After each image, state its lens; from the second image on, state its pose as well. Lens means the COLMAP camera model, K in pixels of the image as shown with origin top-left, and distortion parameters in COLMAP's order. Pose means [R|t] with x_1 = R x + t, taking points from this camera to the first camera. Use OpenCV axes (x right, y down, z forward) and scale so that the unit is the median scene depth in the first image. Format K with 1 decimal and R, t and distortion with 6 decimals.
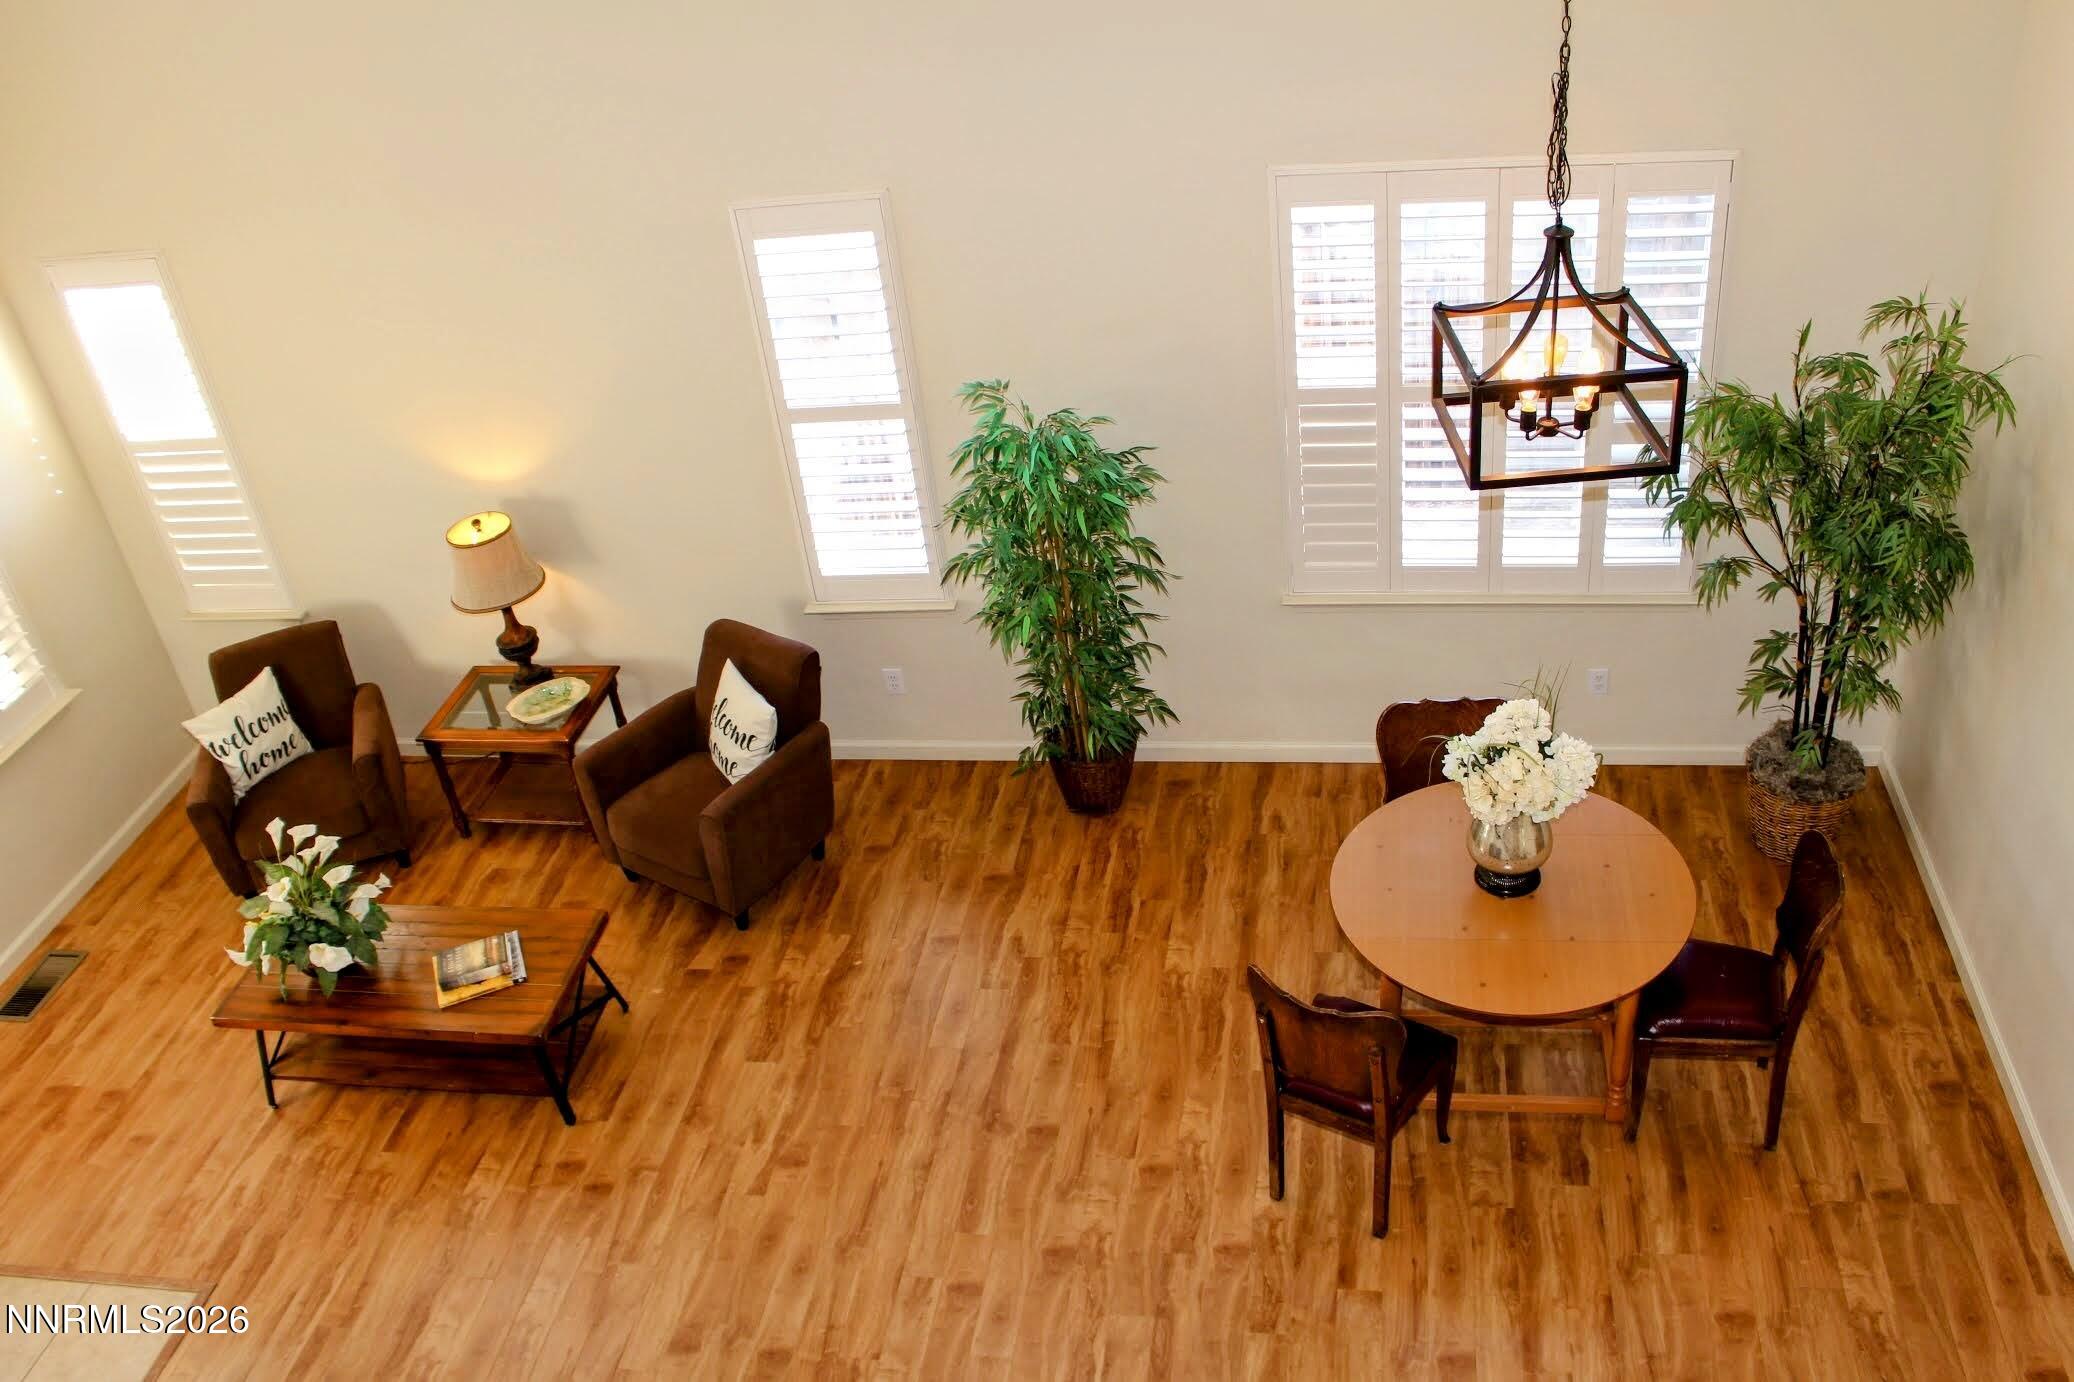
lens RADIAL K [[1736.3, 0, 1067.2], [0, 1736.3, 696.2], [0, 0, 1]] dist [-0.153268, 0.124630]
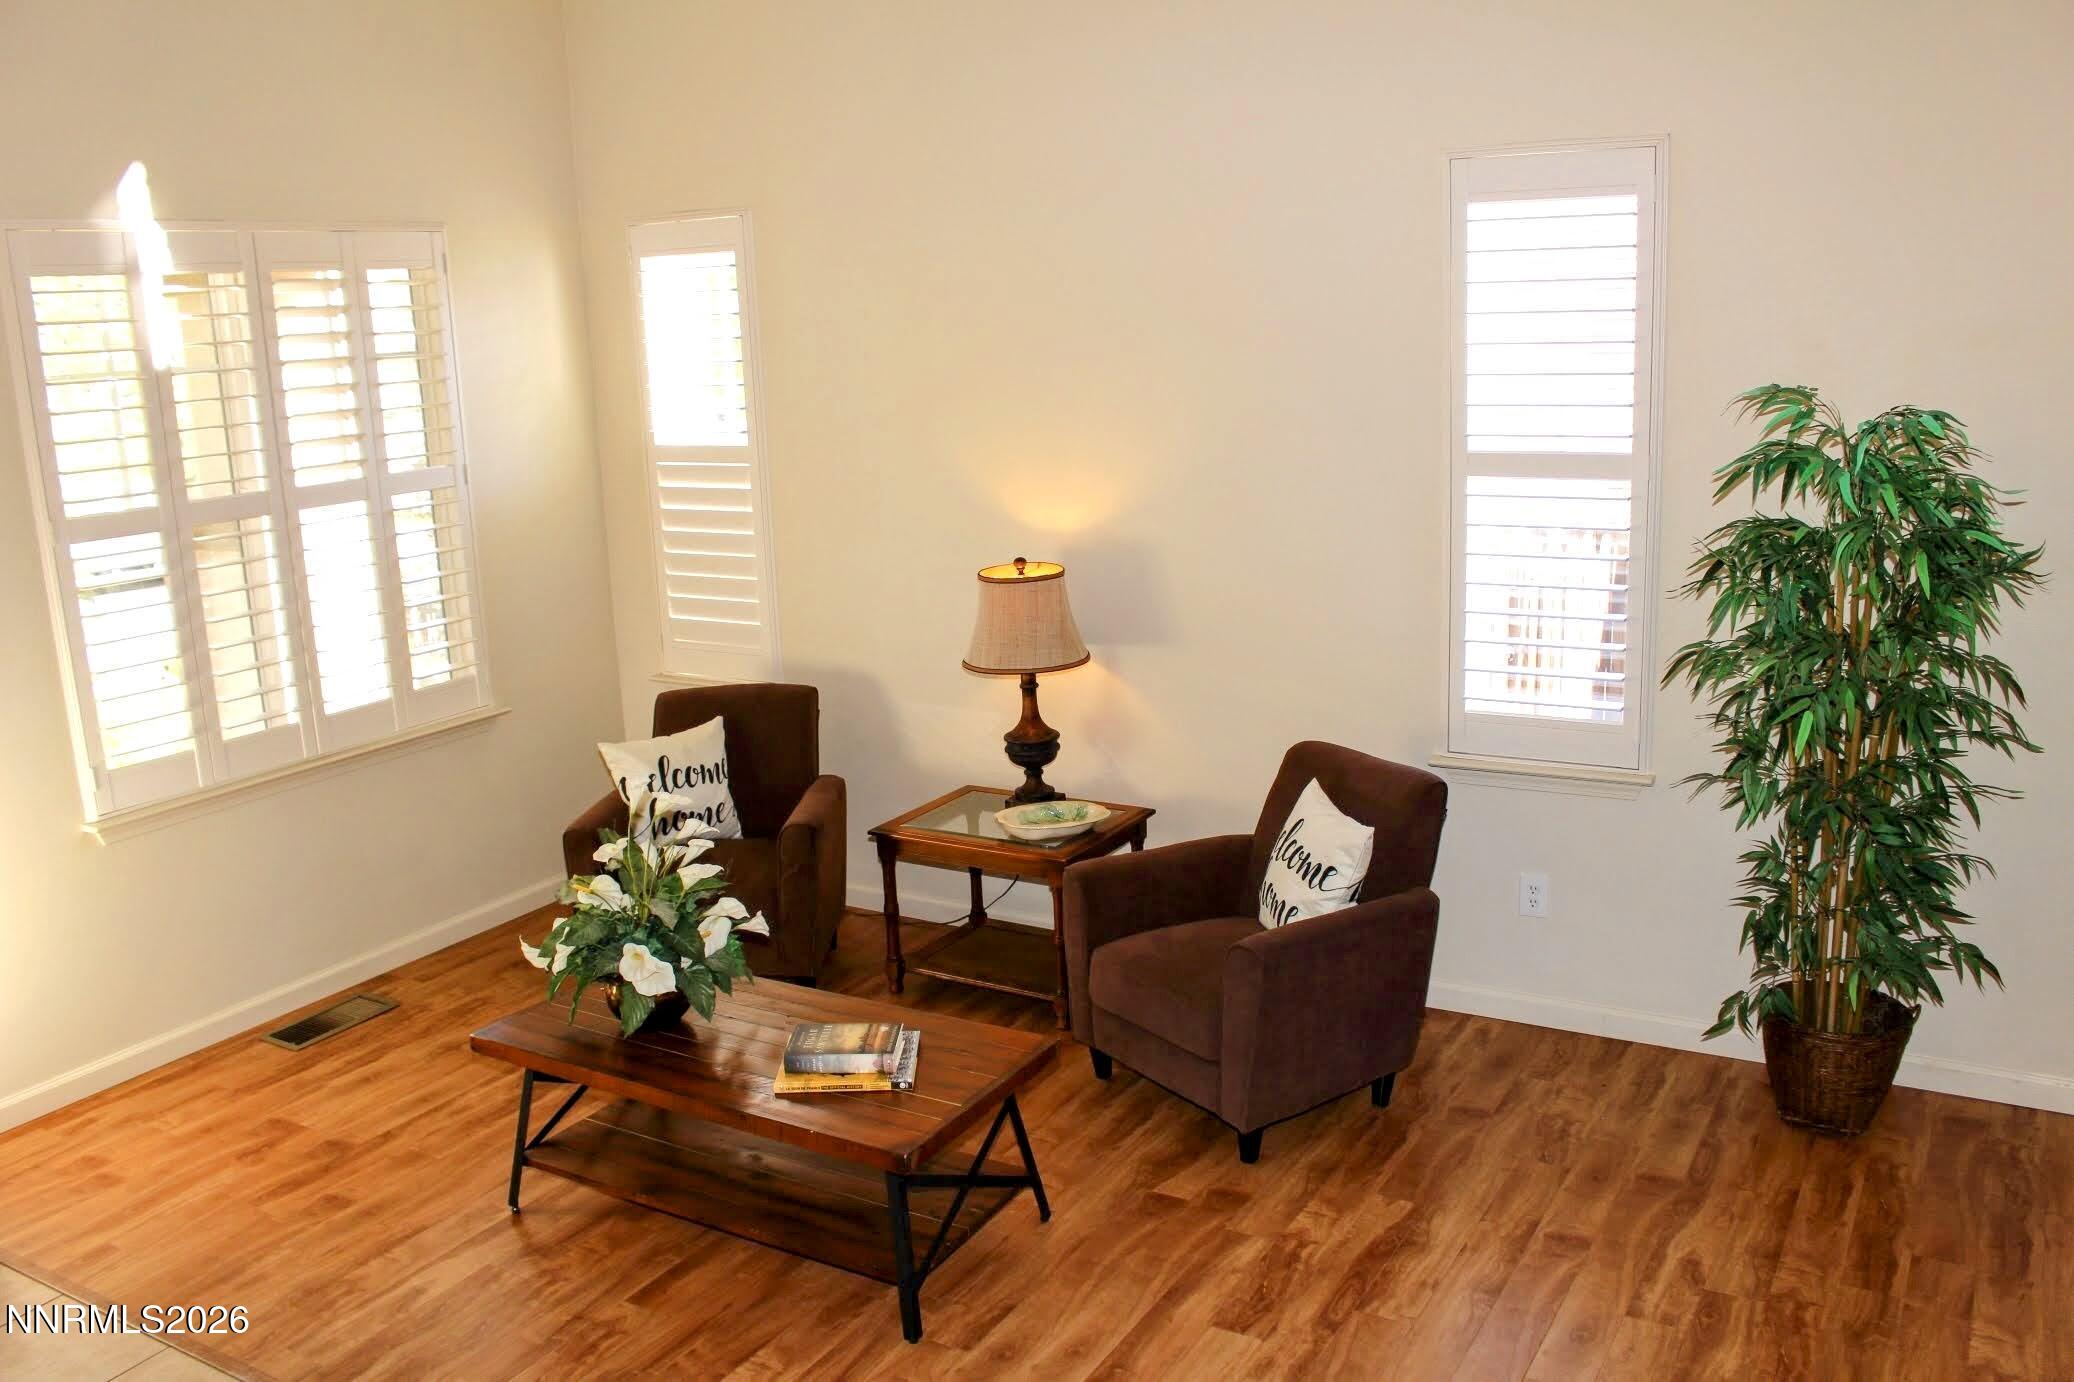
lens RADIAL K [[1736.3, 0, 1041.3], [0, 1736.3, 687.7], [0, 0, 1]] dist [-0.153268, 0.124630]
pose [[0.927137, 0.146764, -0.344785, -0.064497], [-0.253900, 0.922744, -0.289962, 0.177784], [0.275592, 0.356375, 0.892774, 0.341698]]
